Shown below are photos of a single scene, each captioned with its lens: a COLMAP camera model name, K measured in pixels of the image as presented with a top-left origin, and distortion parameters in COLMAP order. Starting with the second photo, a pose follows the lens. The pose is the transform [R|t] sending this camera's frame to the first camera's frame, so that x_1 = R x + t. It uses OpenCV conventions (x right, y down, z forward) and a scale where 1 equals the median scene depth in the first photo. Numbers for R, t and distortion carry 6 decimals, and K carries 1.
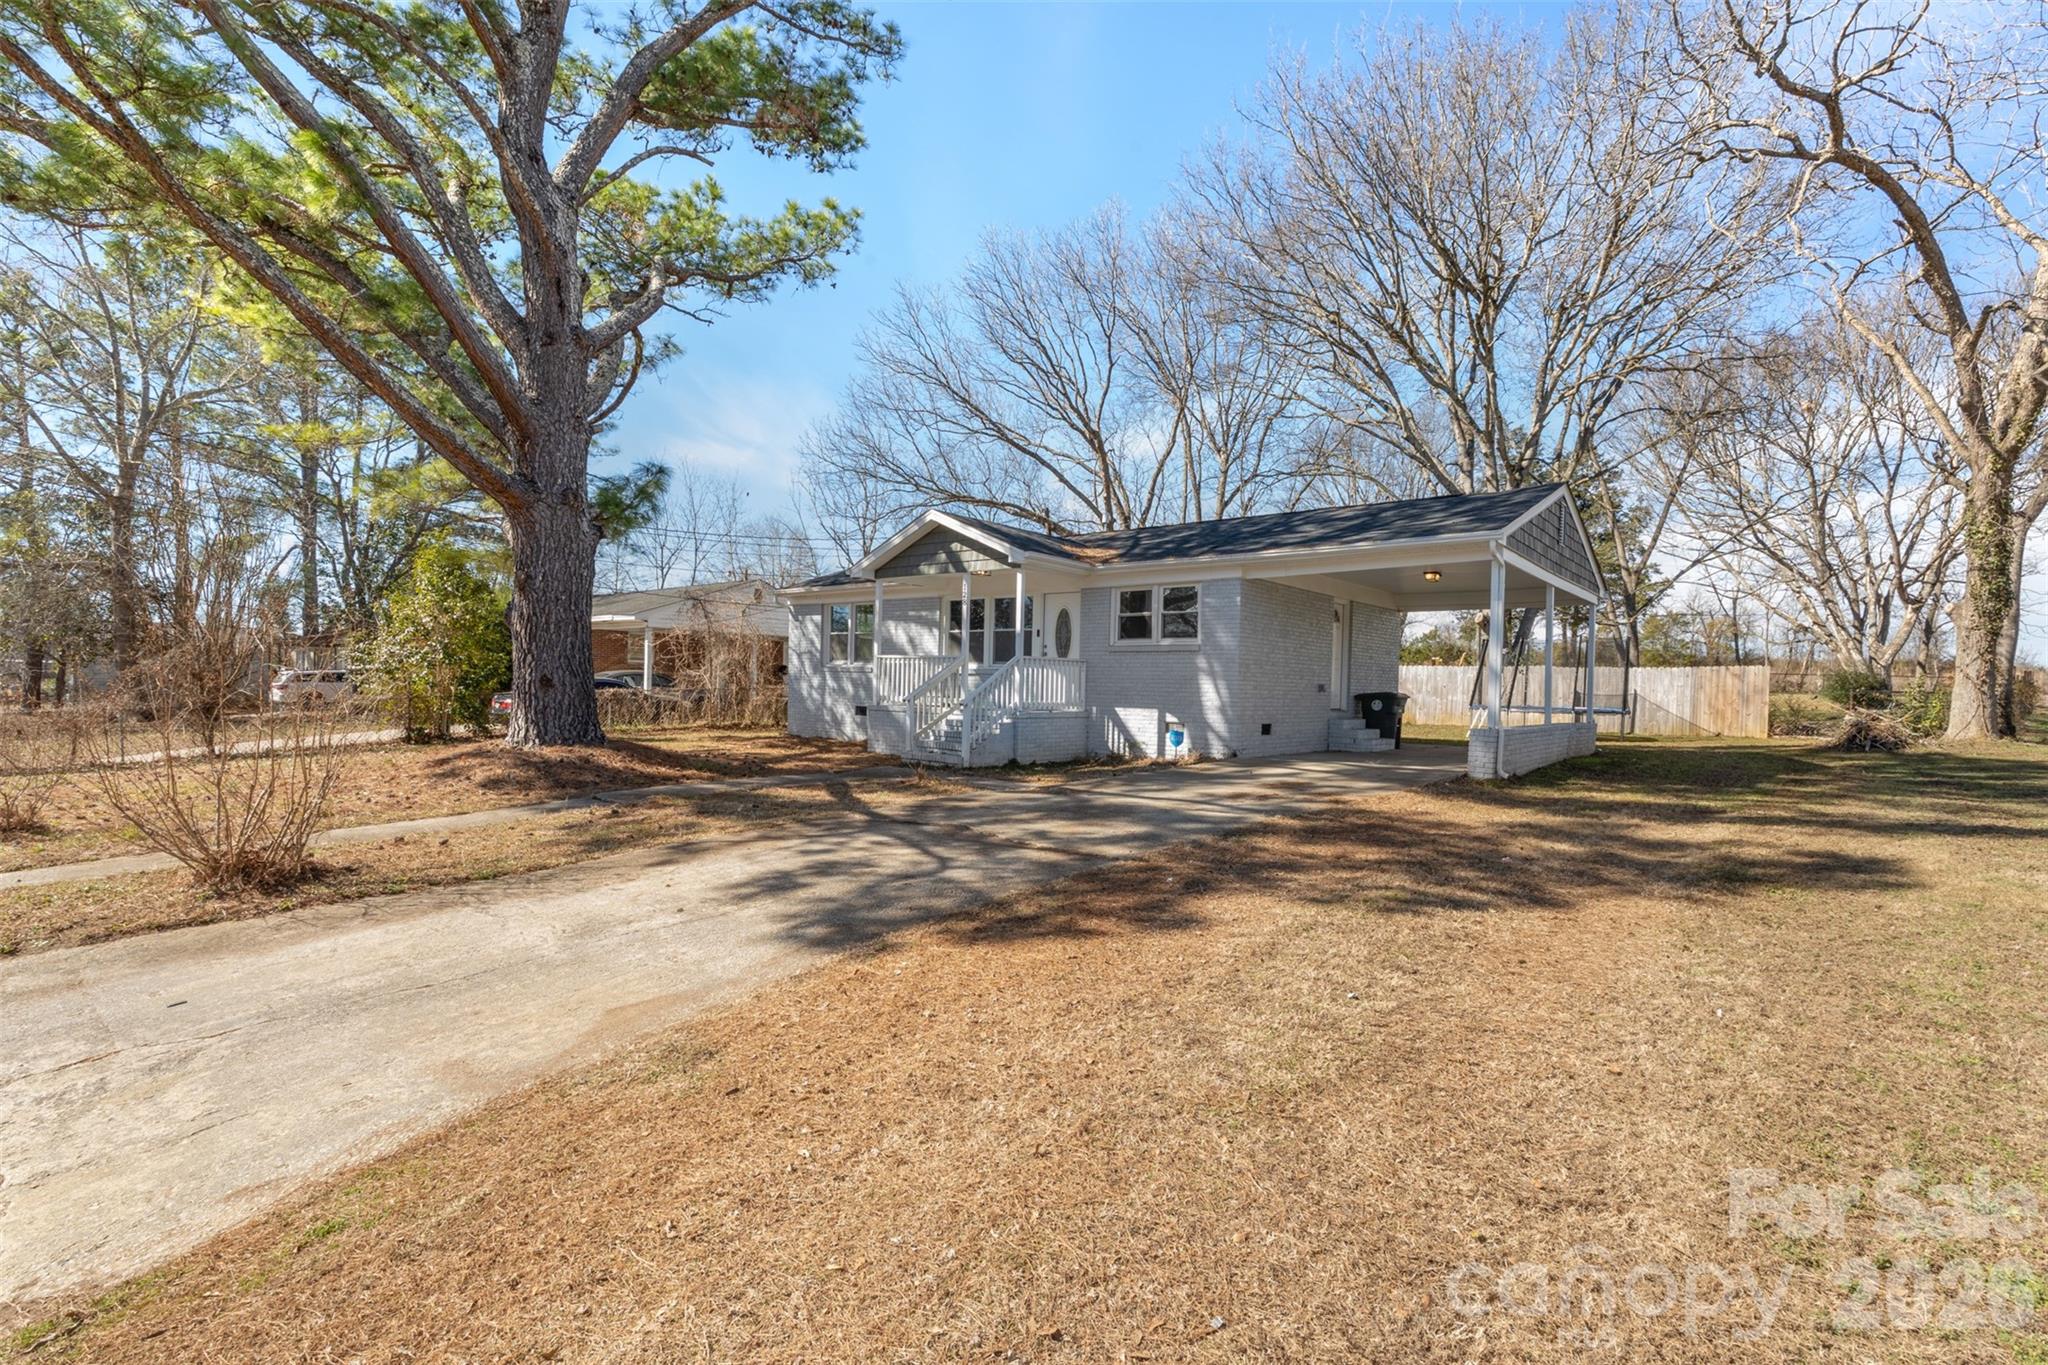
lens RADIAL K [[938.9, 0, 1029.0], [0, 938.9, 709.8], [0, 0, 1]] dist [-0.000589, -0.000396]
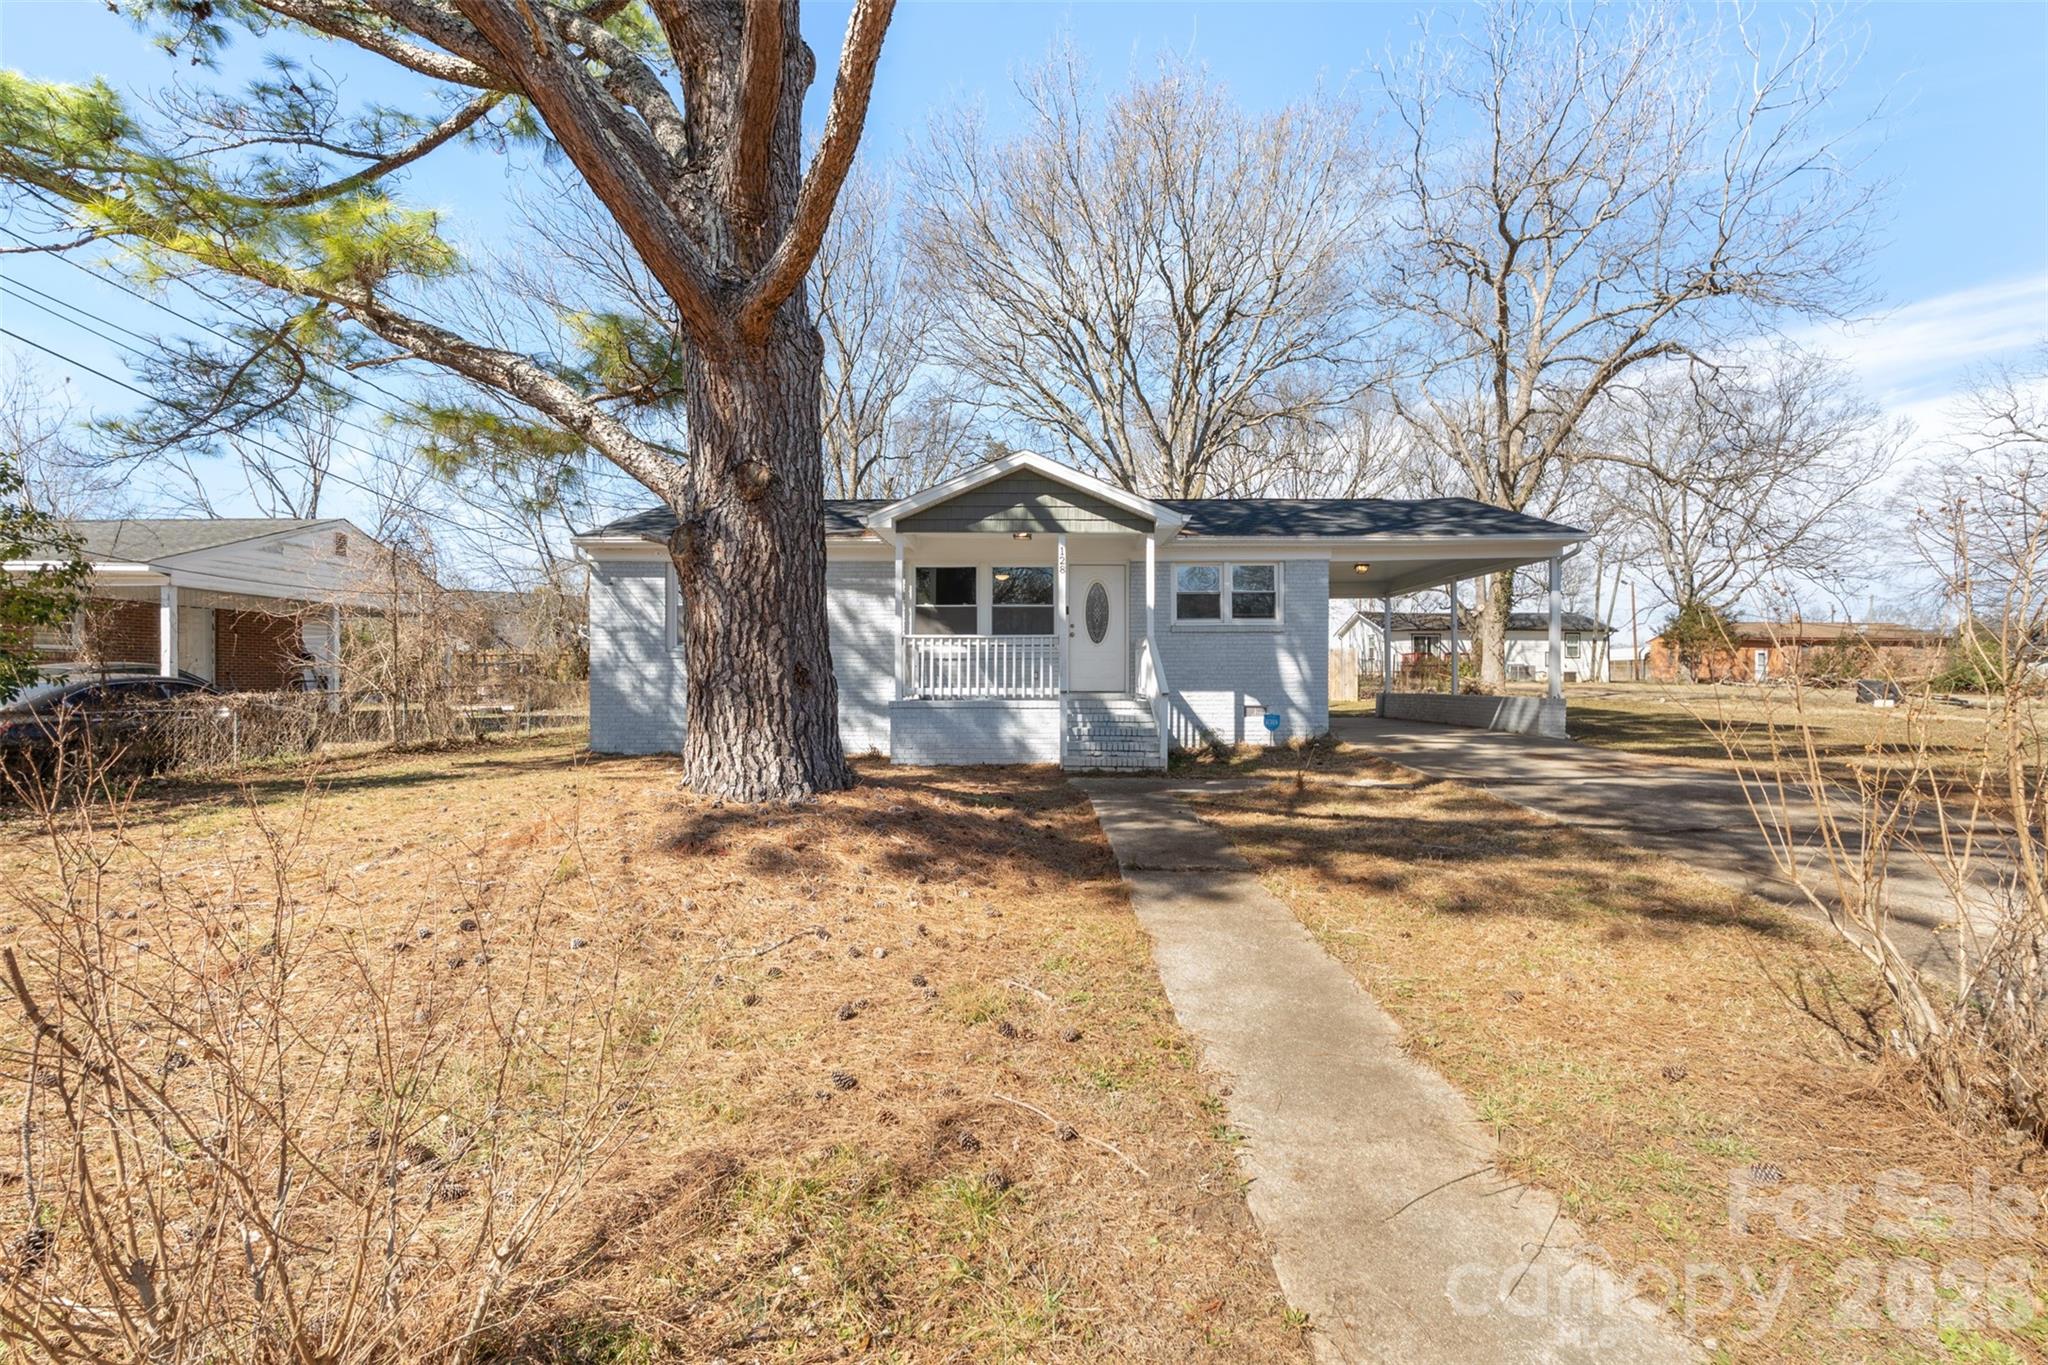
lens RADIAL K [[910.9, 0, 1024.0], [0, 910.9, 682.5], [0, 0, 1]] dist [-0.000362, -0.000069]
pose [[0.775123, -0.026455, 0.631256, -0.275270], [0.033142, 0.999450, 0.001191, -0.008292], [-0.630941, 0.019998, 0.775573, 0.188108]]
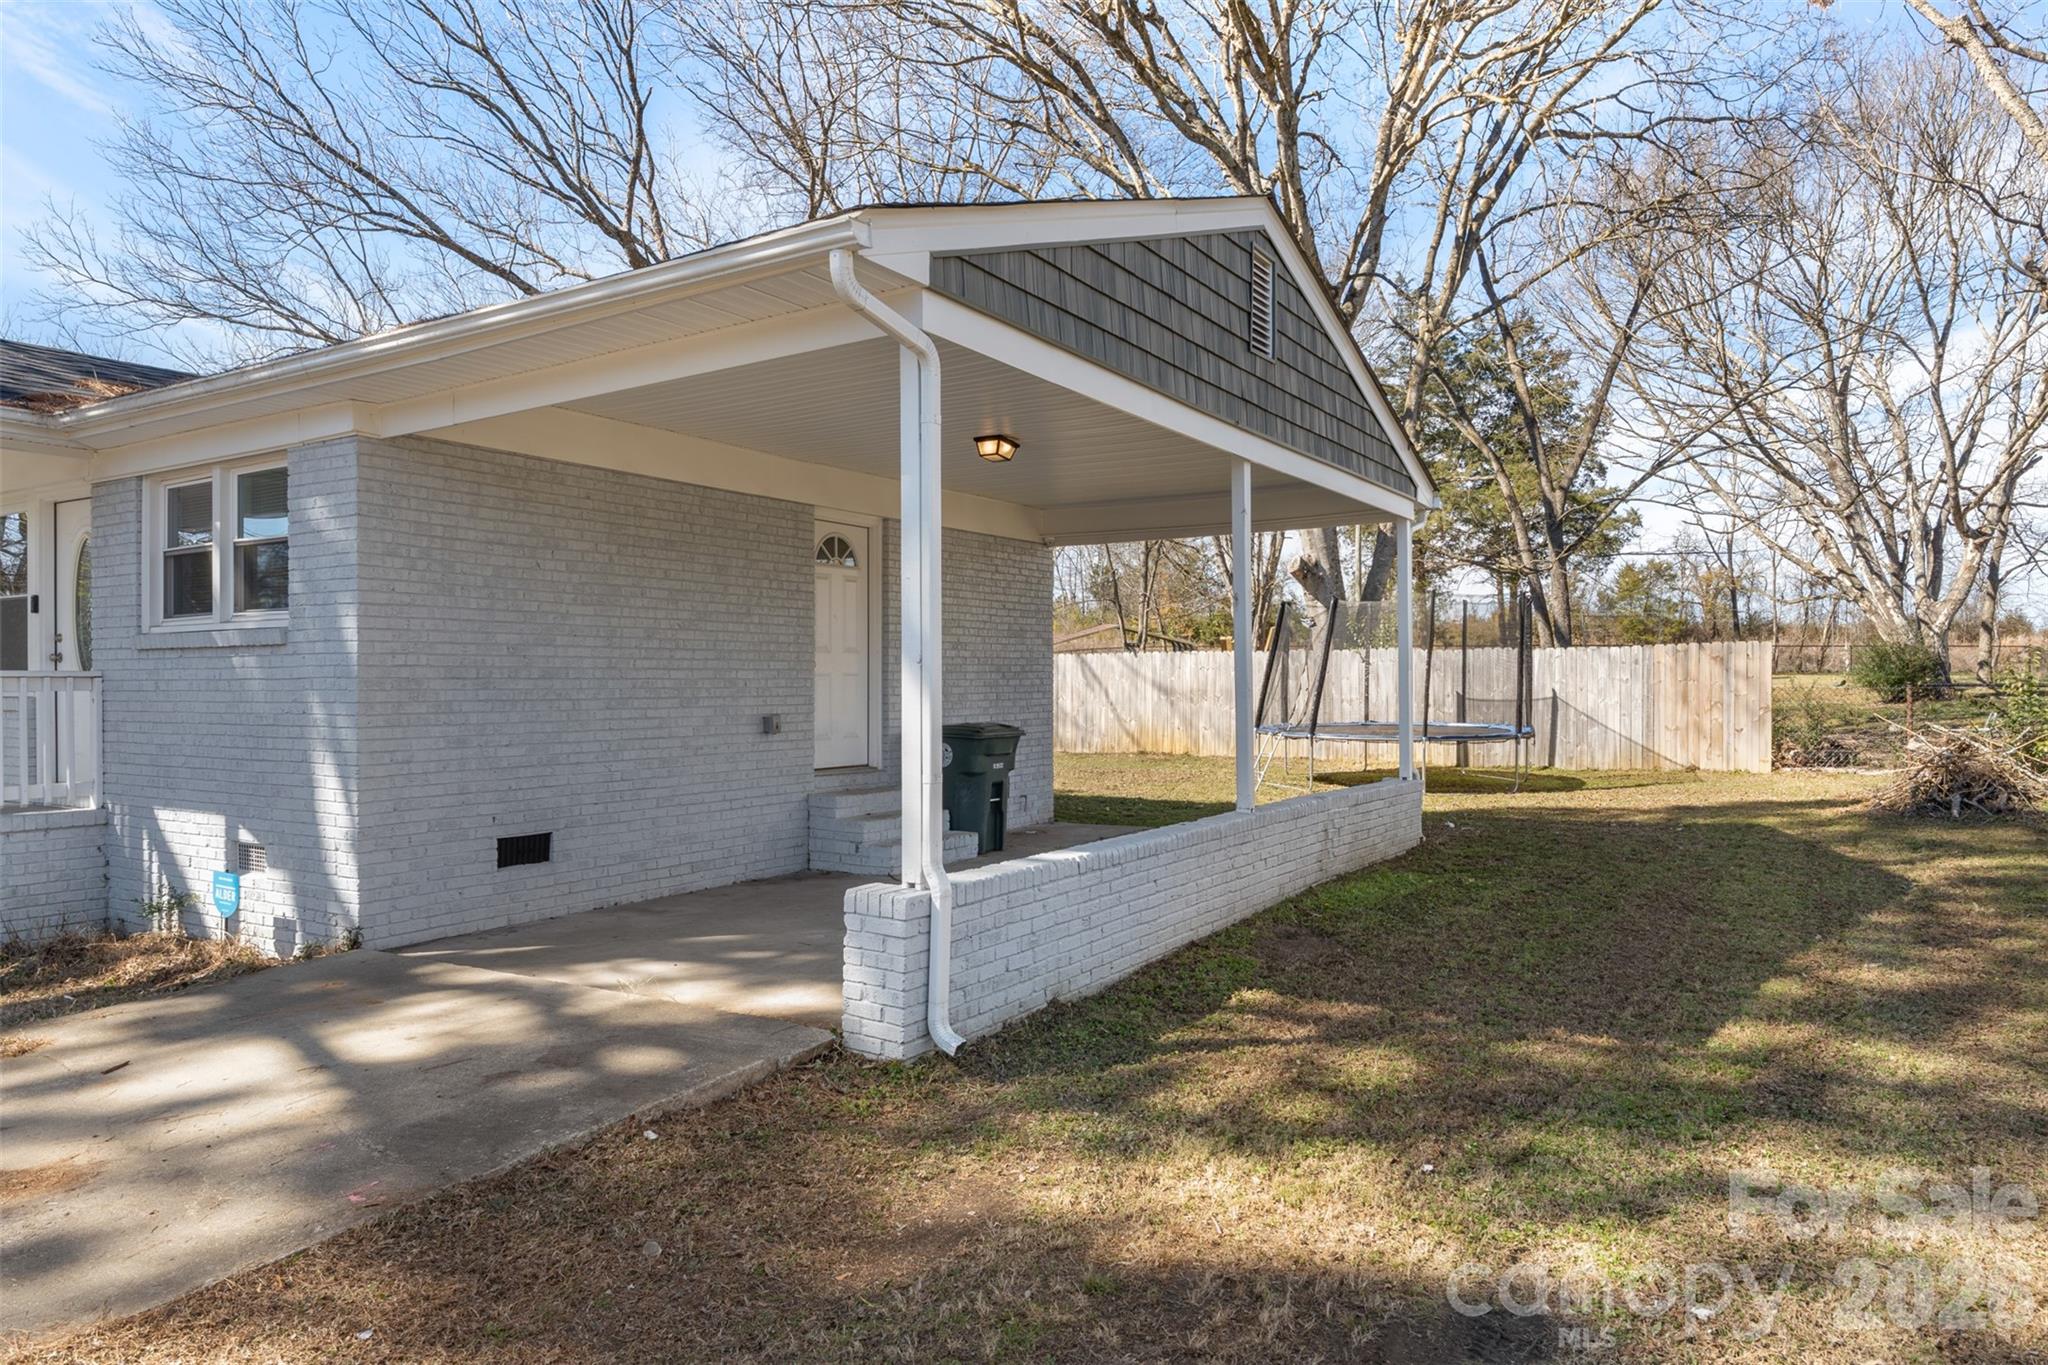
lens RADIAL K [[1288.0, 0, 1024.0], [0, 1288.0, 682.5], [0, 0, 1]] dist [0.001536, 0.000787]
pose [[0.990583, -0.025462, 0.134526, 0.169809], [0.028342, 0.999407, -0.019535, -0.013954], [-0.133949, 0.023164, 0.990717, 0.209815]]
